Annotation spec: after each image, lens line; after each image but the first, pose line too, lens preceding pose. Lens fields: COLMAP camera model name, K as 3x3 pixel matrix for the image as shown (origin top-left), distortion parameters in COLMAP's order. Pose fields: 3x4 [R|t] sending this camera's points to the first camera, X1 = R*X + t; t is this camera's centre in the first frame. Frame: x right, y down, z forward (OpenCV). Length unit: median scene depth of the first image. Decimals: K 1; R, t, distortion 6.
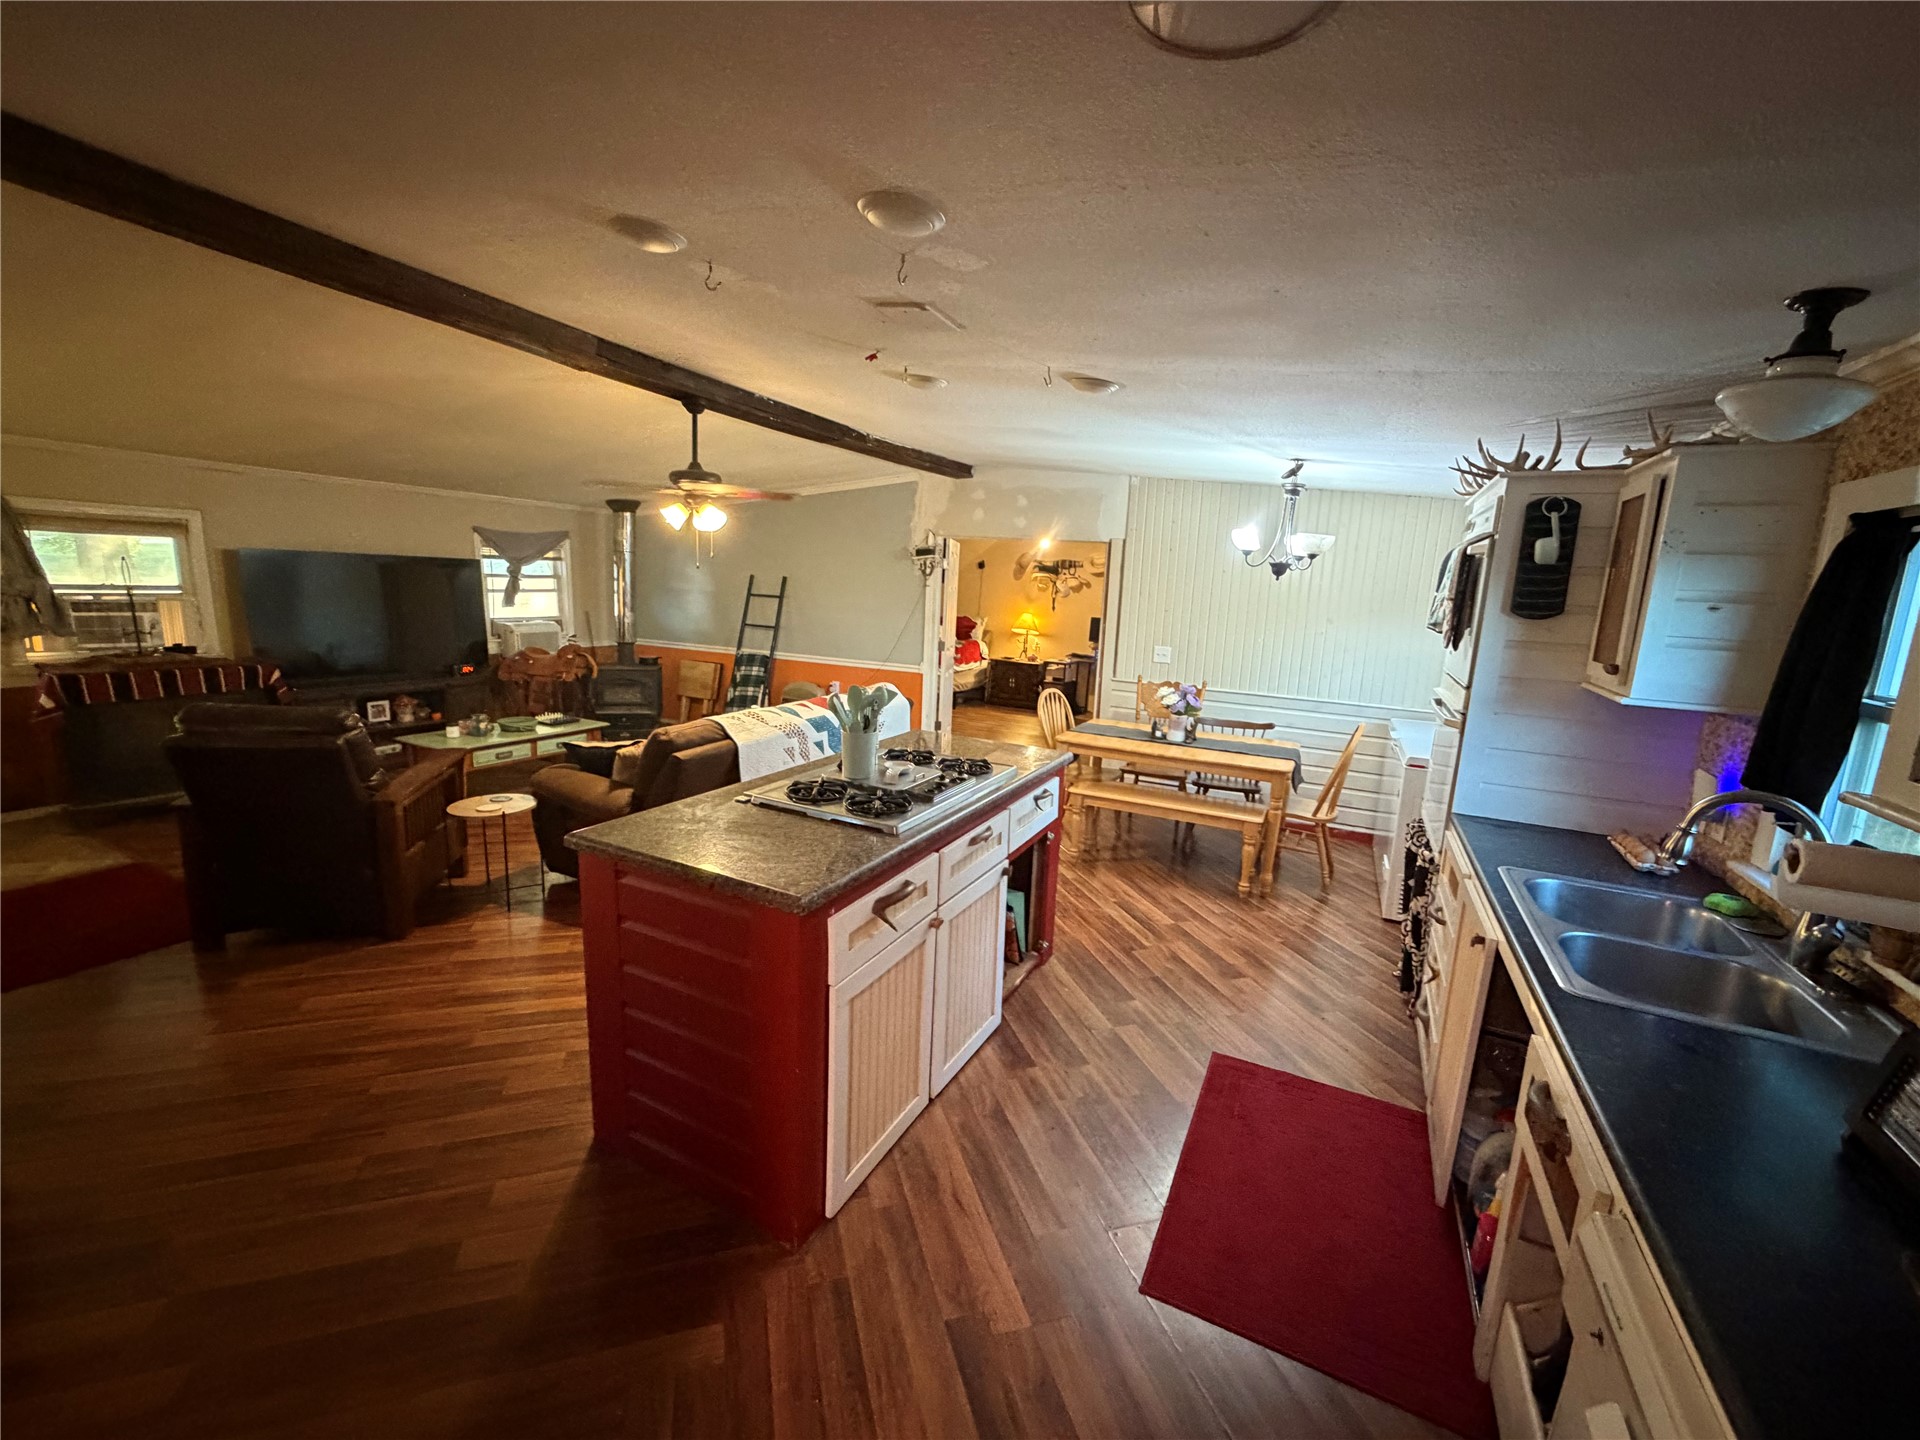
lens RADIAL K [[764.7, 0, 955.9], [0, 764.7, 720.2], [0, 0, 1]] dist [0.000706, -0.000307]
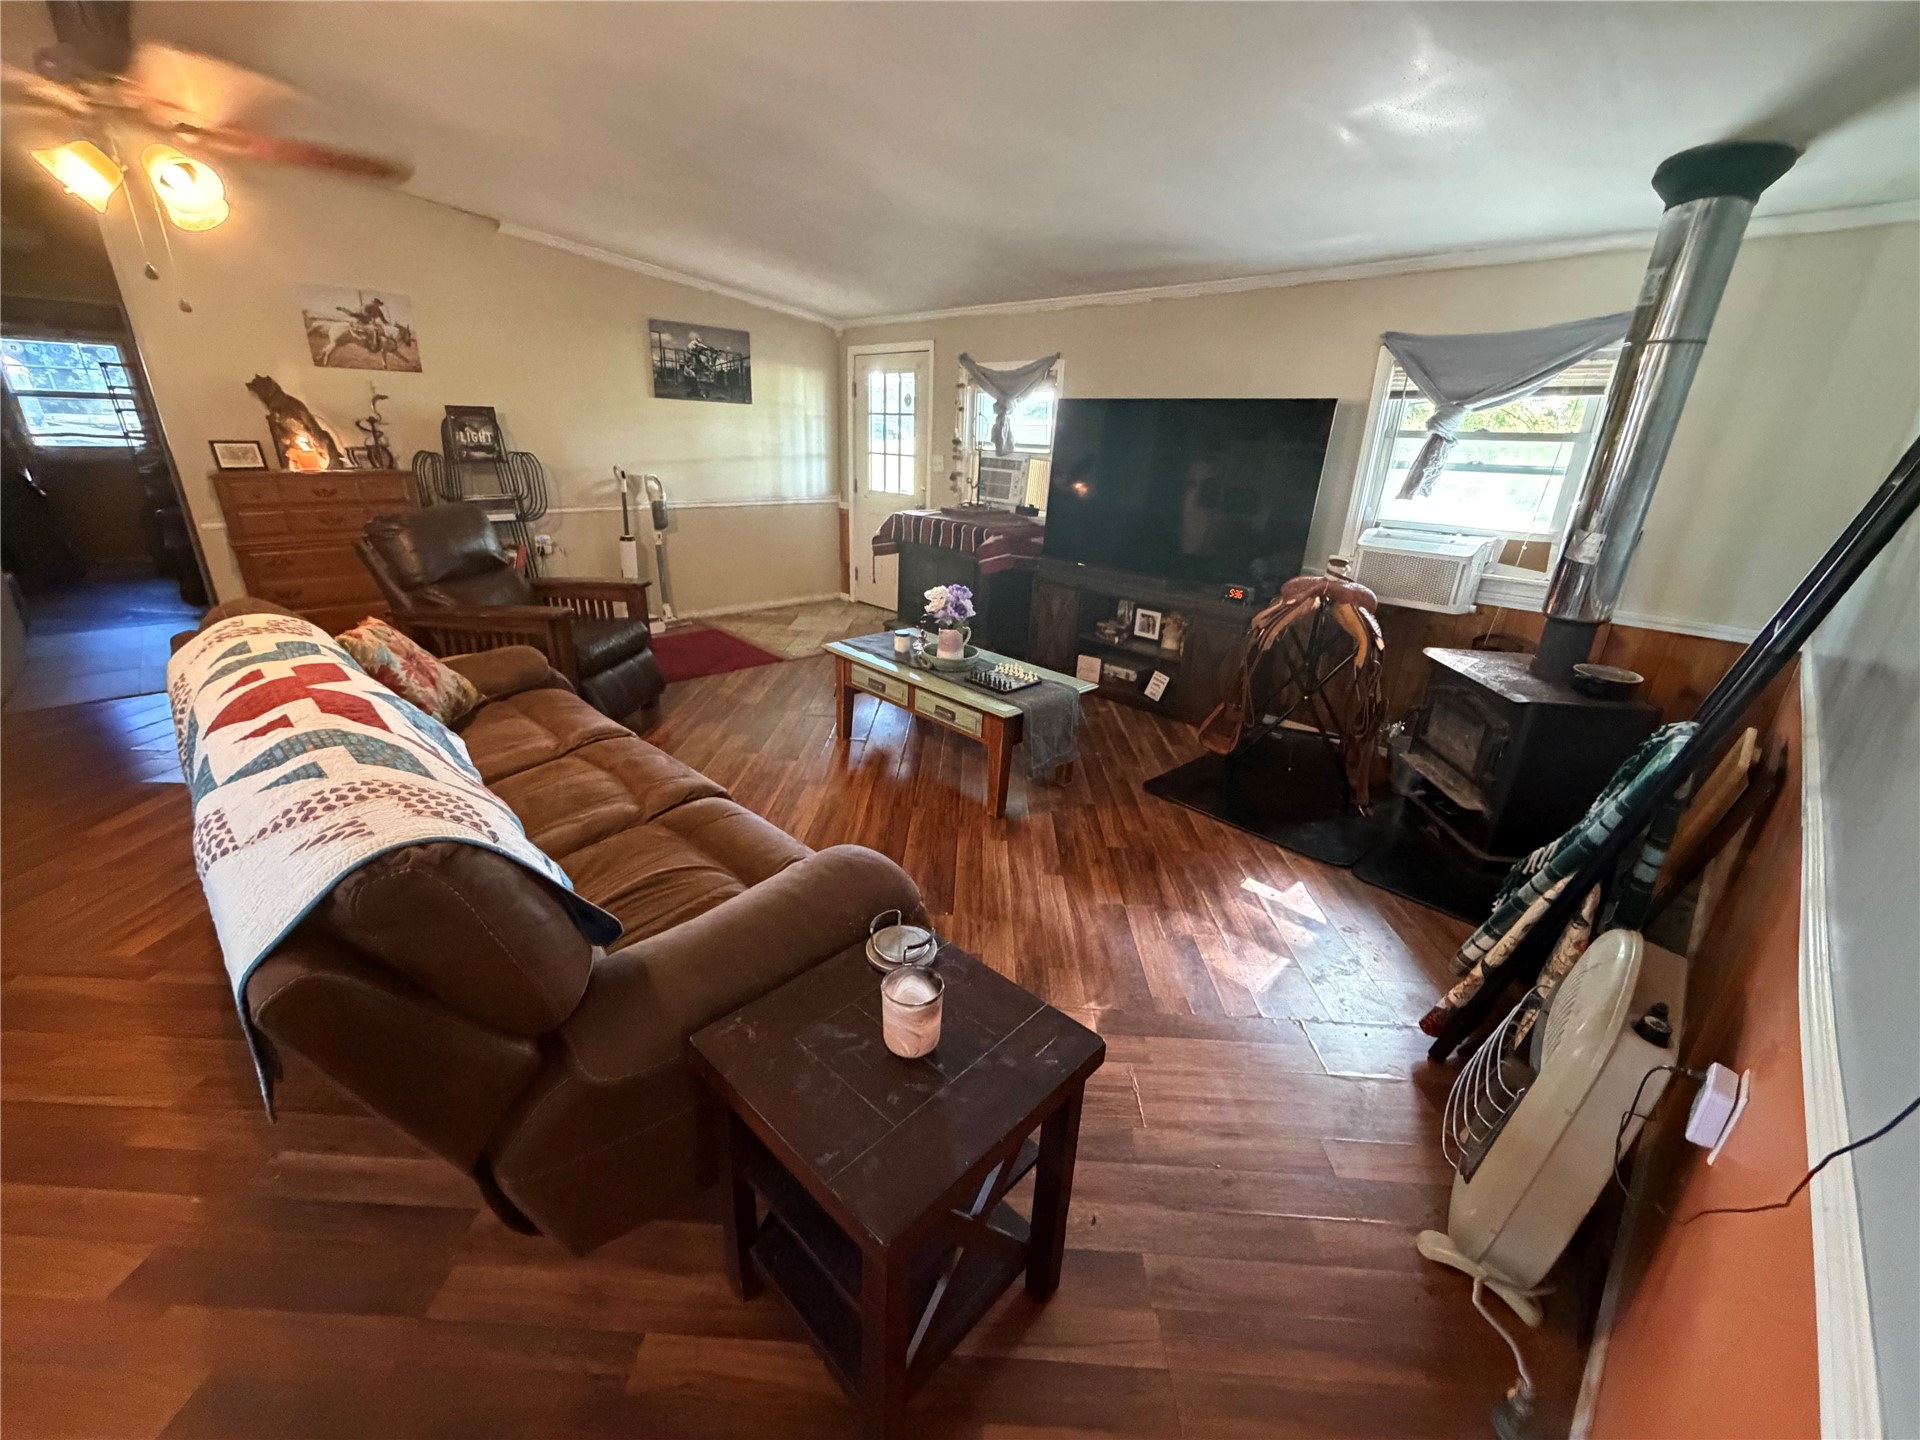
lens RADIAL K [[764.7, 0, 955.9], [0, 764.7, 720.2], [0, 0, 1]] dist [0.000706, -0.000307]
pose [[-0.322366, 0.282992, -0.903325, 0.000668], [-0.216963, 0.906777, 0.361500, -0.200048], [0.921416, 0.312524, -0.230916, 1.330284]]
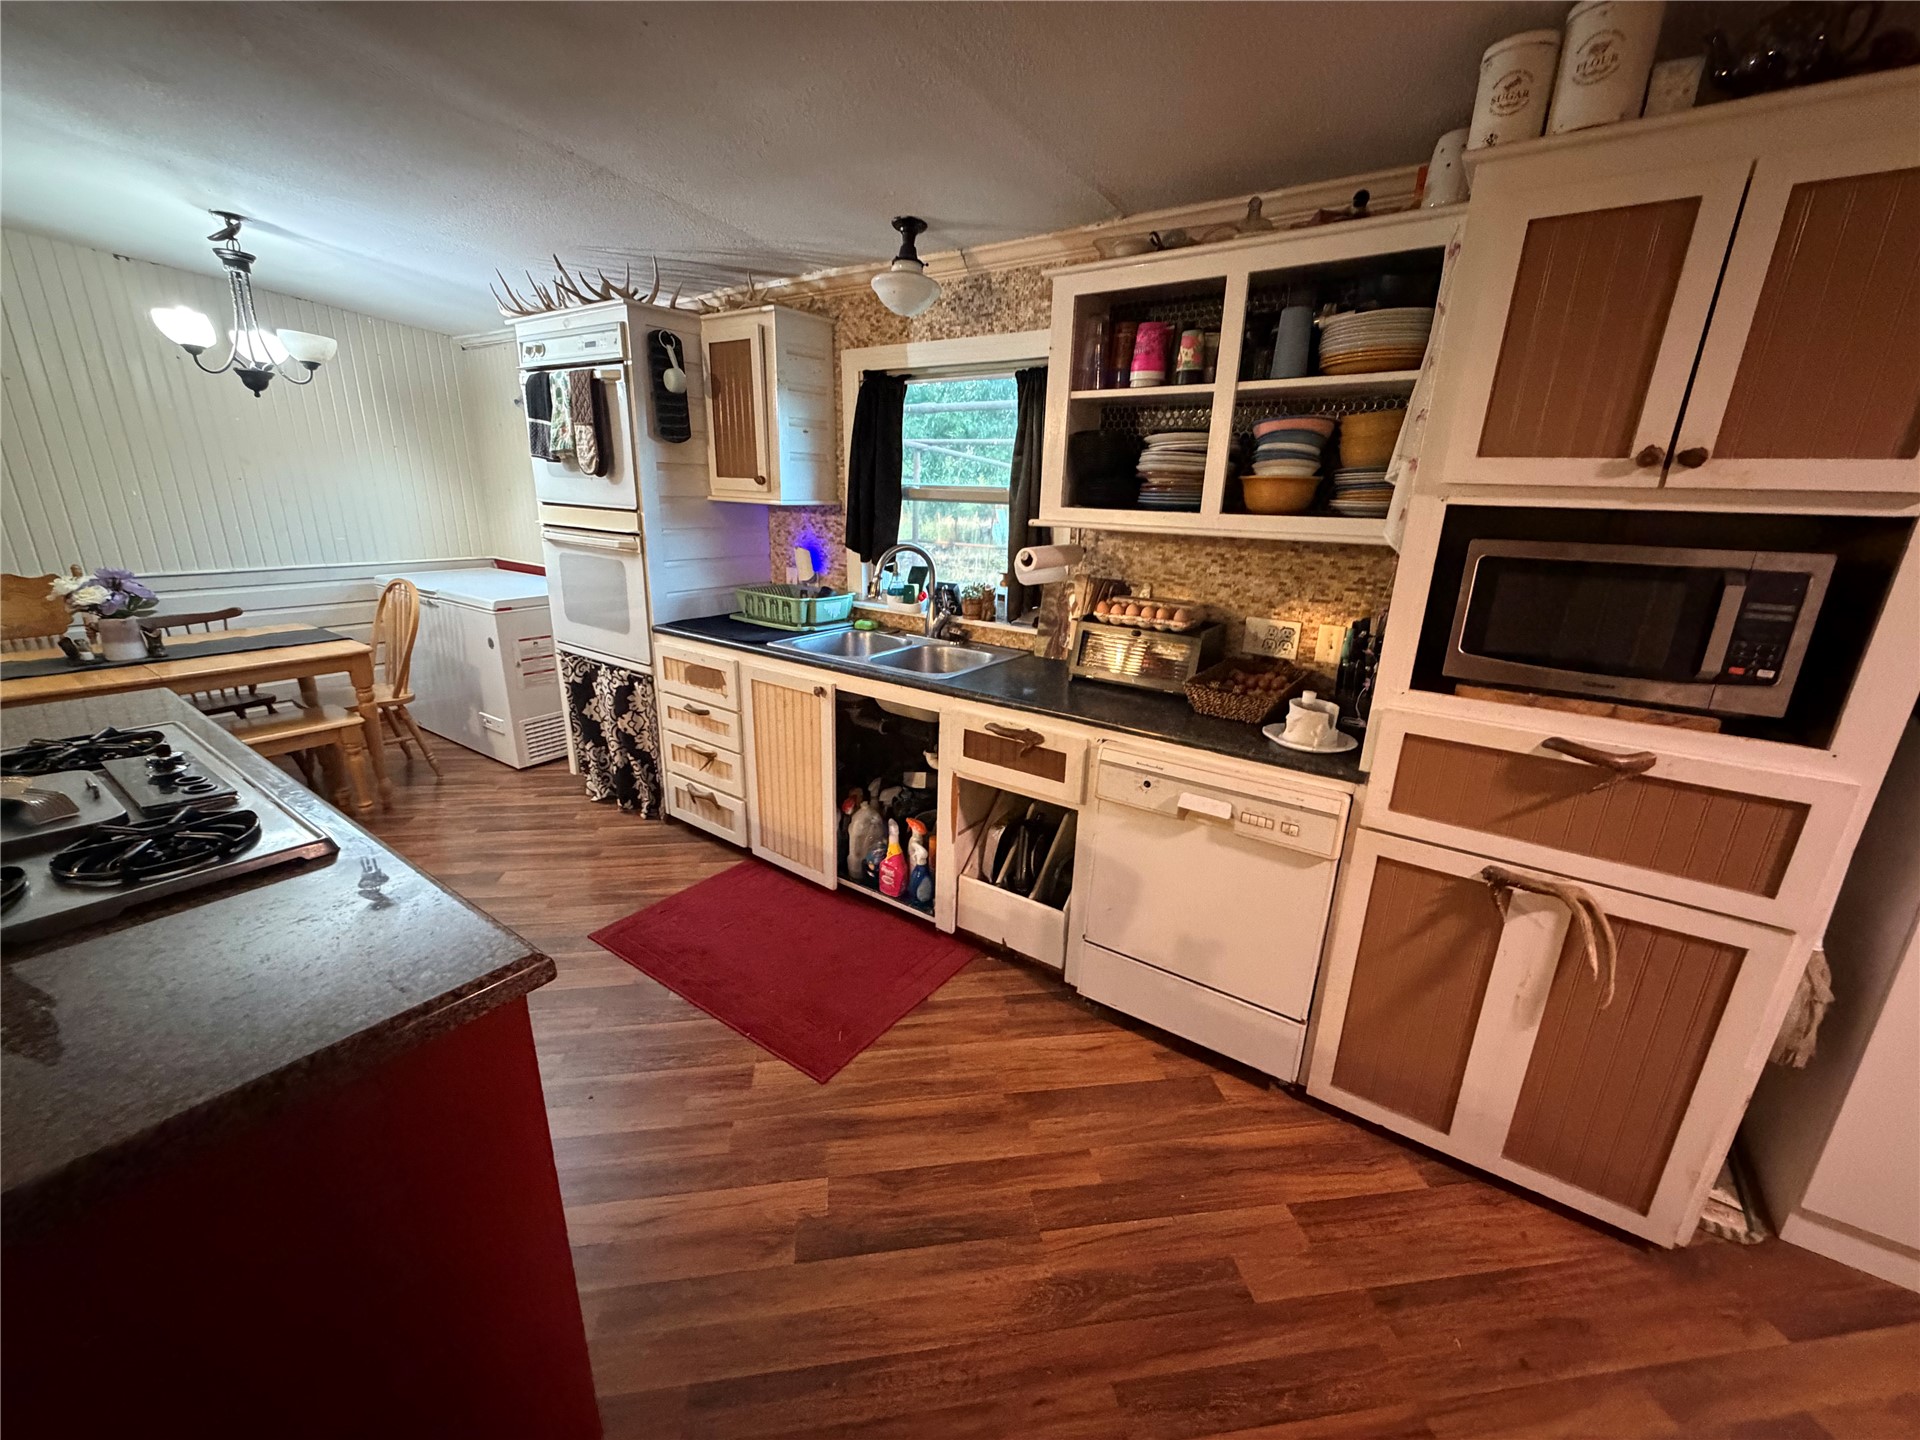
lens RADIAL K [[764.7, 0, 955.9], [0, 764.7, 720.2], [0, 0, 1]] dist [0.000706, -0.000307]
pose [[0.147304, -0.329959, 0.932432, -0.217291], [0.154237, 0.938846, 0.307863, -0.014898], [-0.976992, 0.098466, 0.189187, 0.215022]]
